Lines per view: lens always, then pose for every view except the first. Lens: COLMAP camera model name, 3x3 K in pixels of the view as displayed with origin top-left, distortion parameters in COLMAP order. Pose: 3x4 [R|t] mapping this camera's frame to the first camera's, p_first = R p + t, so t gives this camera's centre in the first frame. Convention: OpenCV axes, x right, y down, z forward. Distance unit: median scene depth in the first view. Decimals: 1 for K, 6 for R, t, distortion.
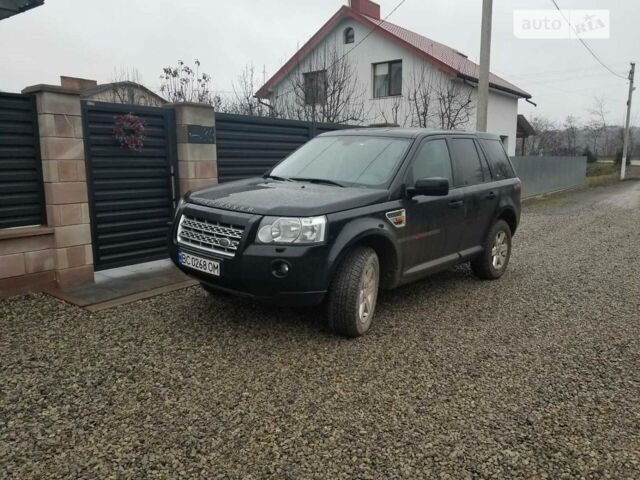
lens RADIAL K [[459.1, 0, 321.9], [0, 459.1, 262.8], [0, 0, 1]] dist [0.005540, 0.001013]
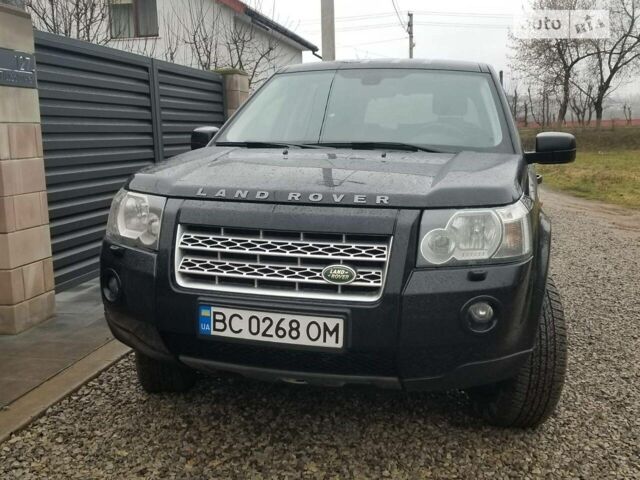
lens RADIAL K [[687.1, 0, 320.0], [0, 687.1, 240.0], [0, 0, 1]] dist [0.014273, 0.030069]
pose [[0.901619, -0.083154, 0.424463, -0.506335], [0.113832, 0.992369, -0.047386, -0.046501], [-0.417283, 0.091042, 0.904205, 0.367039]]
